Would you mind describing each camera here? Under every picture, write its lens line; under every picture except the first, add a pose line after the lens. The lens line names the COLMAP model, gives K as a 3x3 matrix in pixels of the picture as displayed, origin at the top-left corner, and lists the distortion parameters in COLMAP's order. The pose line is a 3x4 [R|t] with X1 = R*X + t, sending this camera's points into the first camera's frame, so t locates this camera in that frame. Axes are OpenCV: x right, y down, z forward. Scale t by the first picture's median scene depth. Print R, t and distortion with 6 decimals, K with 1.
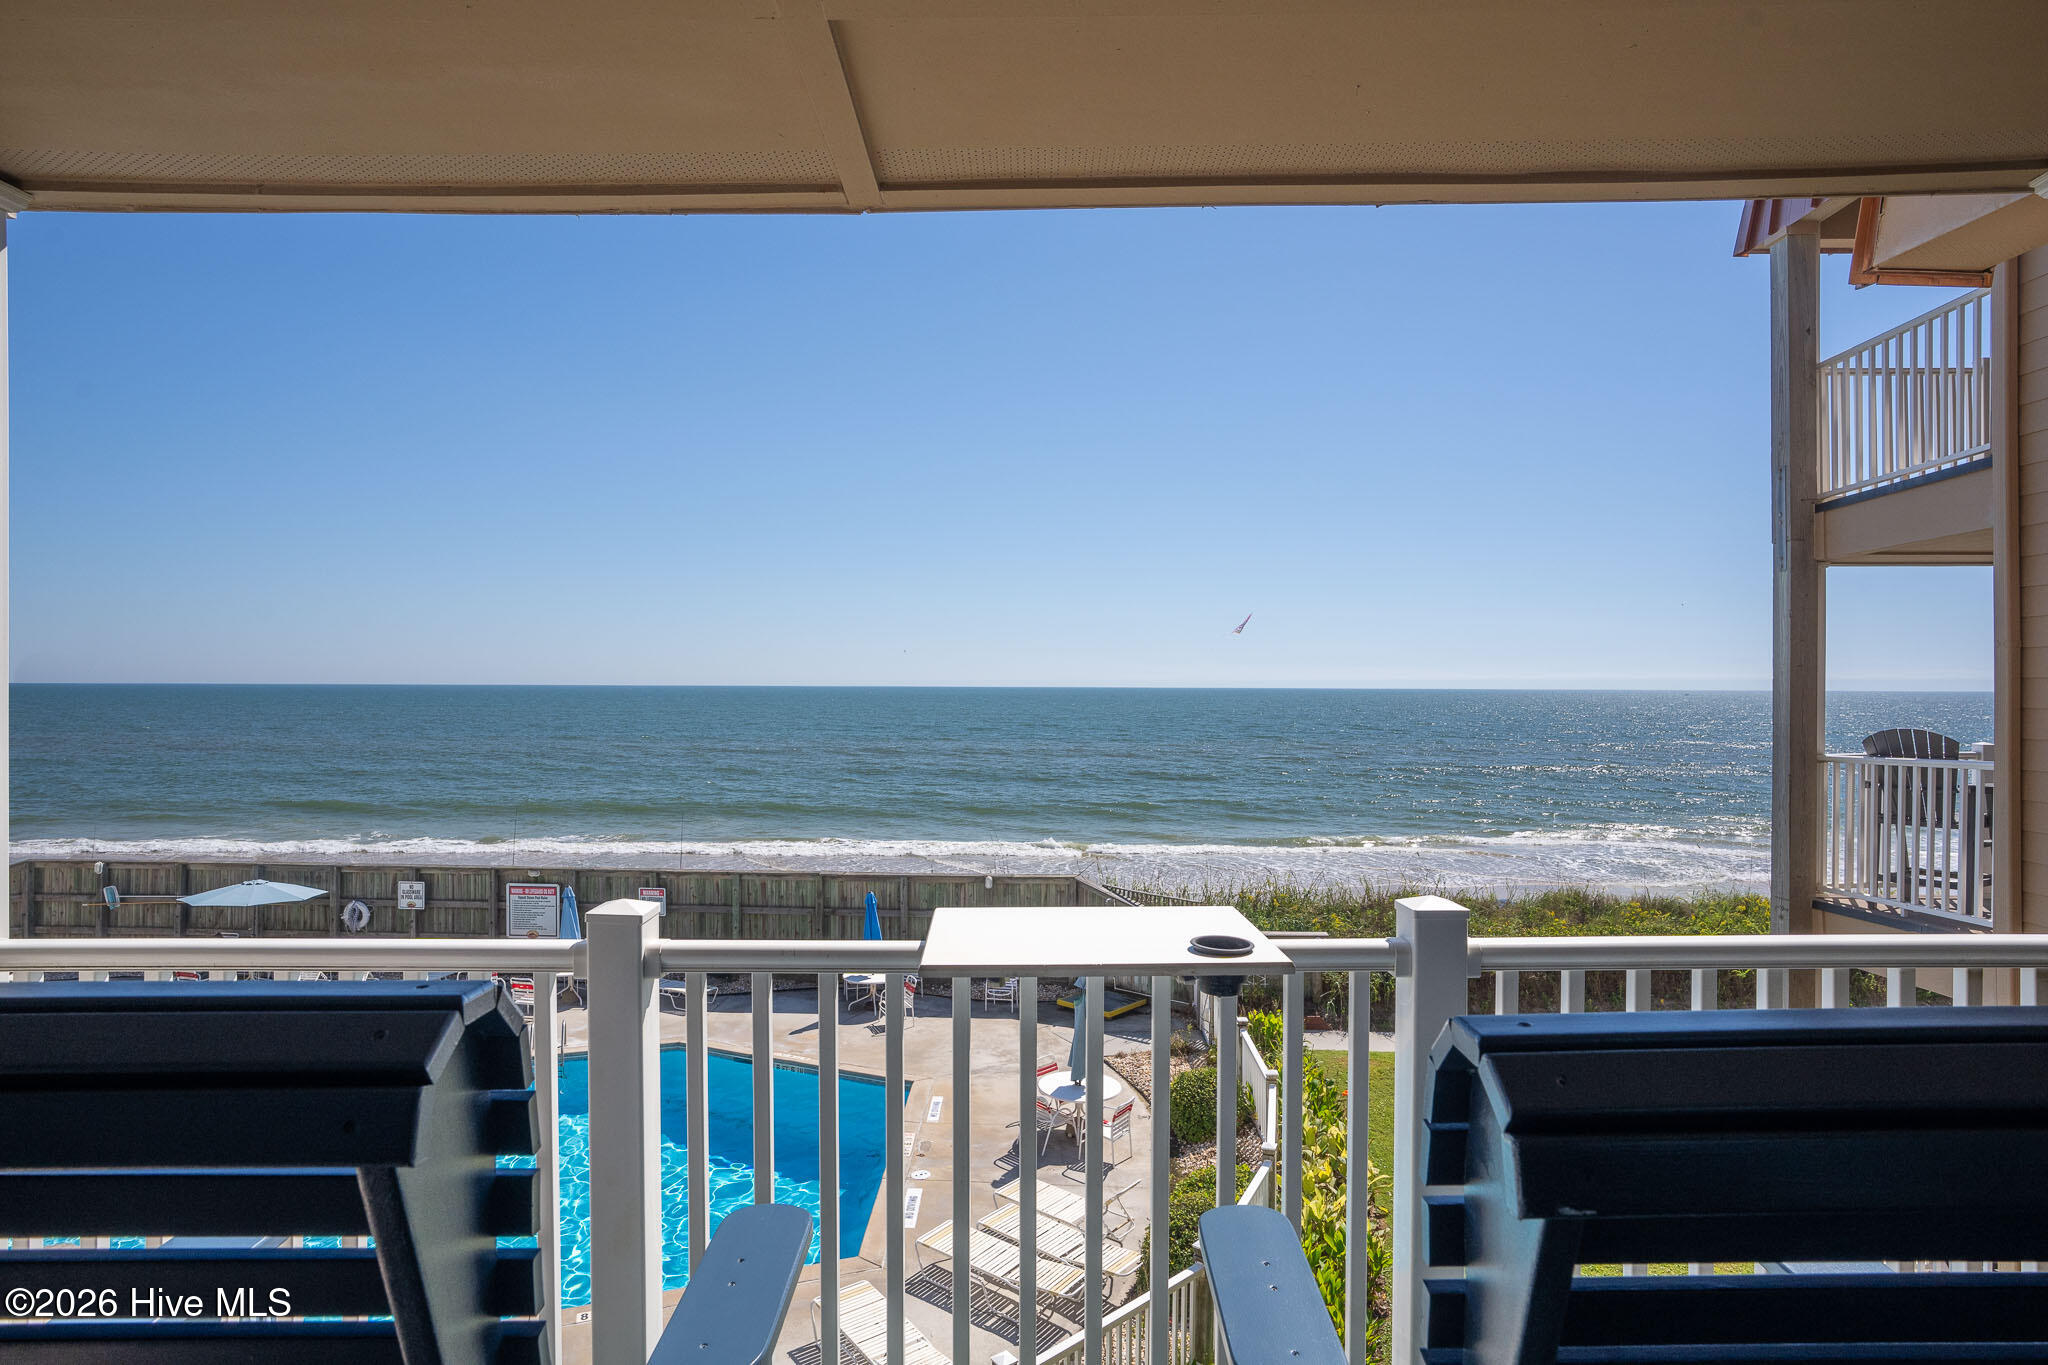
lens RADIAL K [[1096.4, 0, 1035.1], [0, 1096.4, 675.1], [0, 0, 1]] dist [-0.052607, 0.033106]
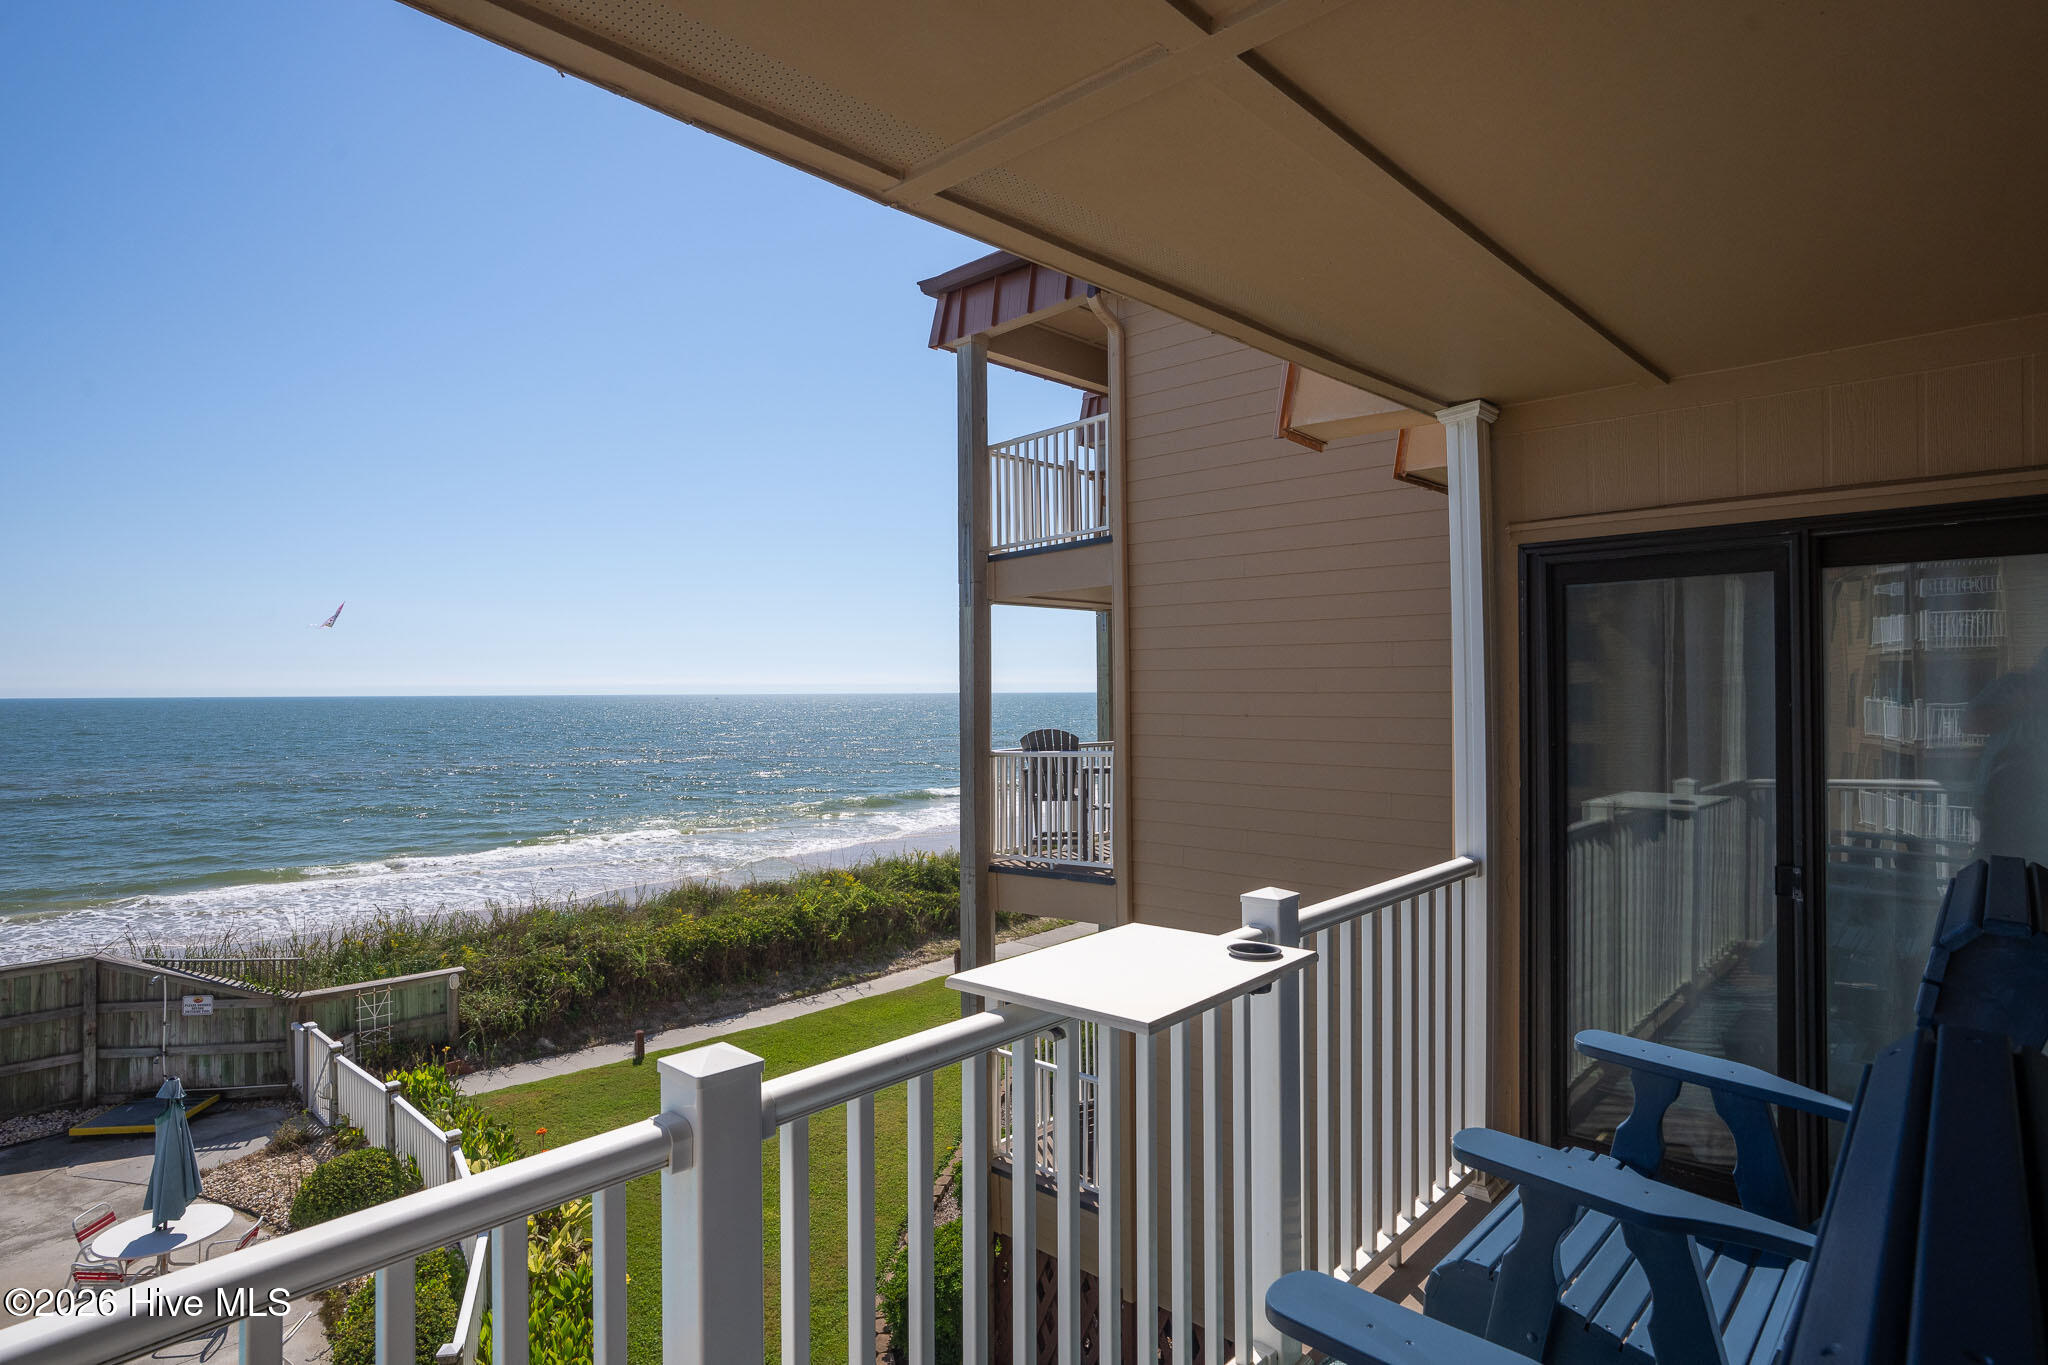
lens RADIAL K [[1096.4, 0, 1016.8], [0, 1096.4, 669.7], [0, 0, 1]] dist [-0.052607, 0.033106]
pose [[0.678655, 0.004838, 0.734441, -0.078559], [0.002838, 0.999954, -0.009209, -0.004238], [-0.734451, 0.008334, 0.678610, 0.034900]]
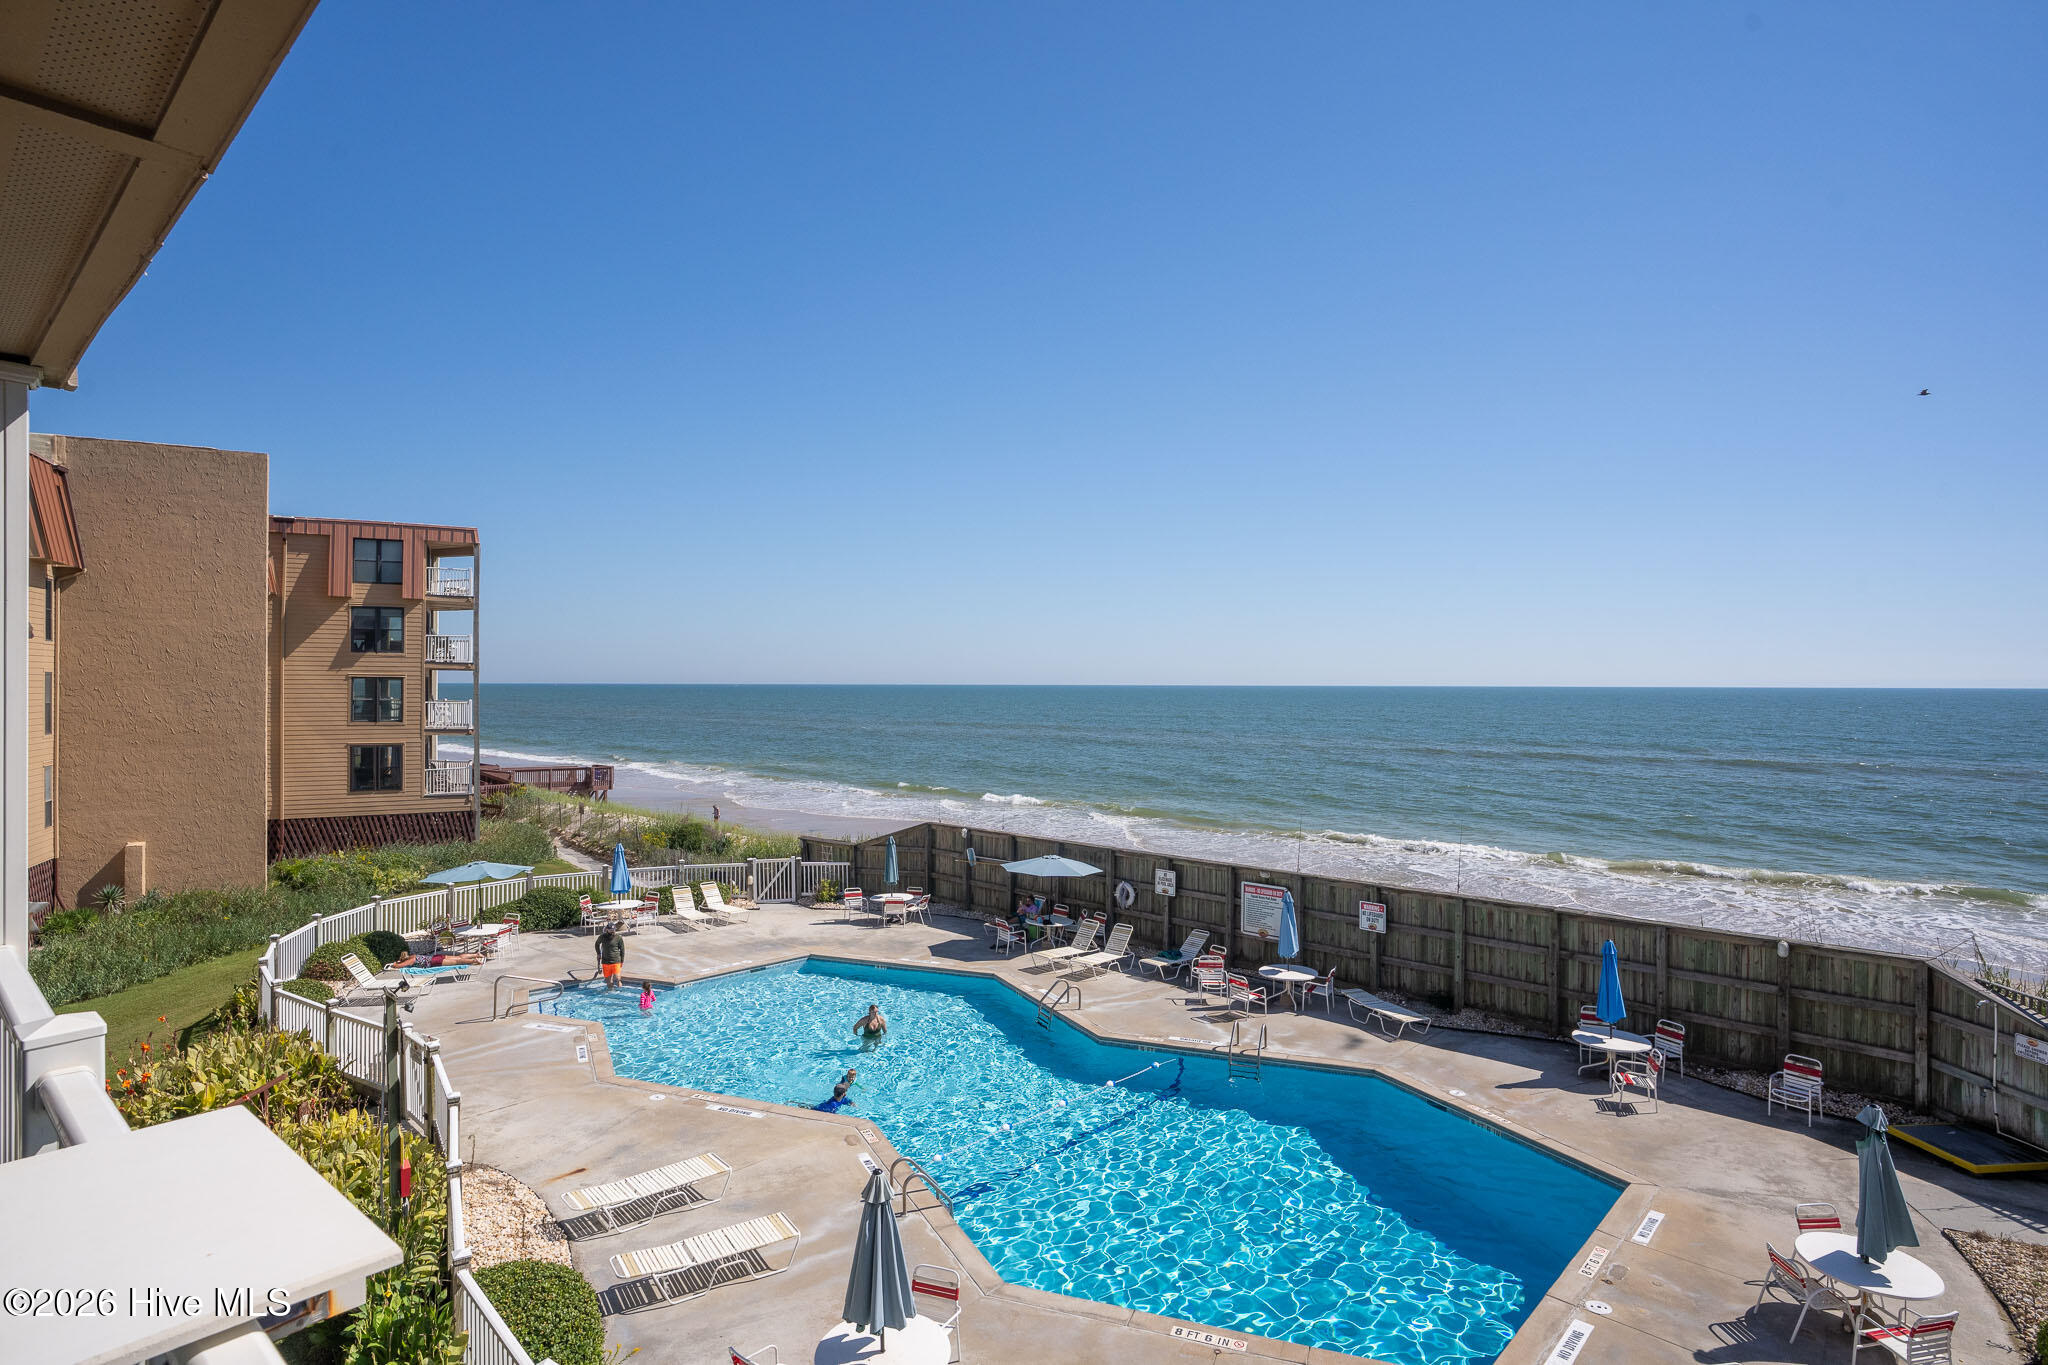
lens RADIAL K [[1096.4, 0, 1024.4], [0, 1096.4, 681.9], [0, 0, 1]] dist [-0.052607, 0.033106]
pose [[0.741507, -0.003293, -0.670937, 0.073554], [0.007331, 0.999968, 0.003195, -0.006802], [0.670905, -0.007288, 0.741508, 0.078395]]
